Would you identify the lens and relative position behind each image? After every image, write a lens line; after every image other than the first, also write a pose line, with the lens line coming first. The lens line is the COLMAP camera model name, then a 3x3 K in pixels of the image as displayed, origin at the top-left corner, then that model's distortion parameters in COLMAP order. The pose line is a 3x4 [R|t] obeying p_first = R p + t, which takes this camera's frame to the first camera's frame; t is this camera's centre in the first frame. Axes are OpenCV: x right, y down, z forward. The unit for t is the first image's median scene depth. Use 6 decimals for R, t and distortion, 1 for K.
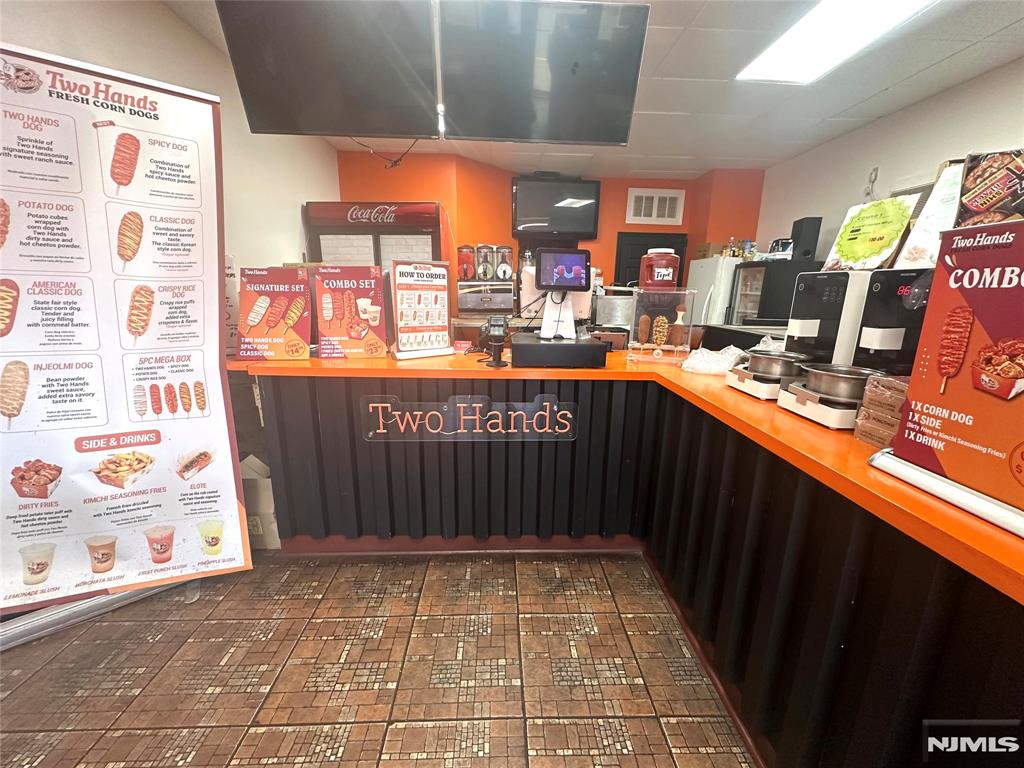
lens RADIAL K [[409.8, 0, 512.8], [0, 409.8, 384.9], [0, 0, 1]] dist [-0.002624, 0.000372]
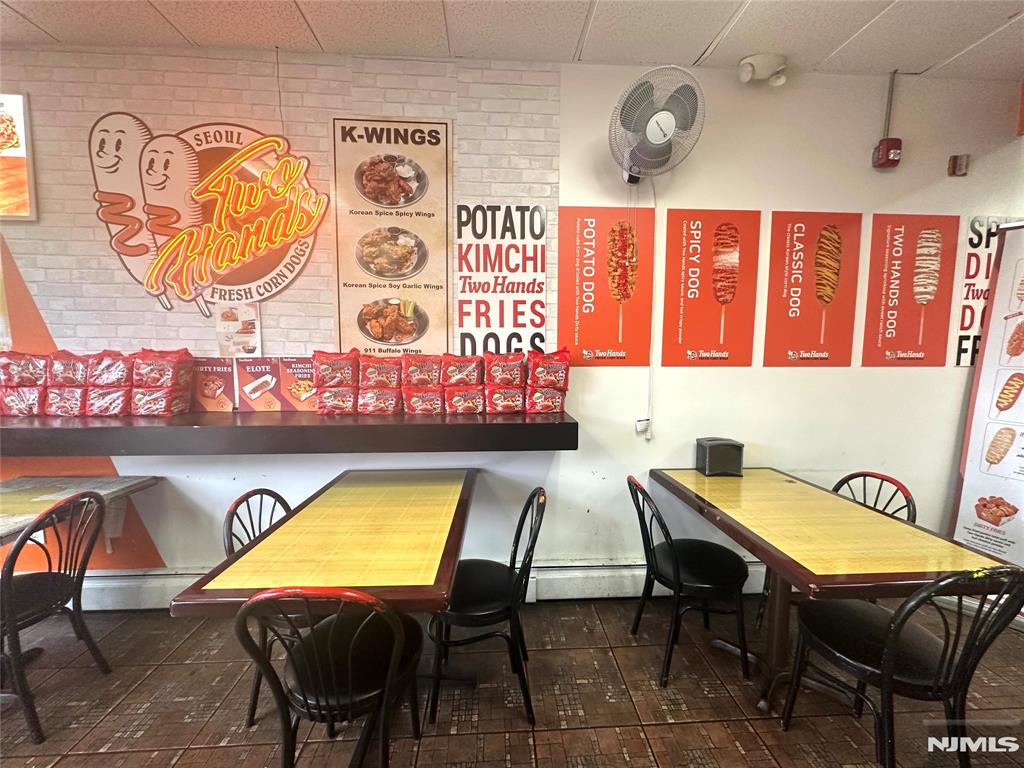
lens RADIAL K [[409.8, 0, 511.0], [0, 409.8, 384.8], [0, 0, 1]] dist [-0.002624, 0.000372]
pose [[0.014882, 0.069384, -0.997479, 0.165492], [-0.233091, 0.970345, 0.064019, 0.094449], [0.972341, 0.231550, 0.030614, -0.672036]]
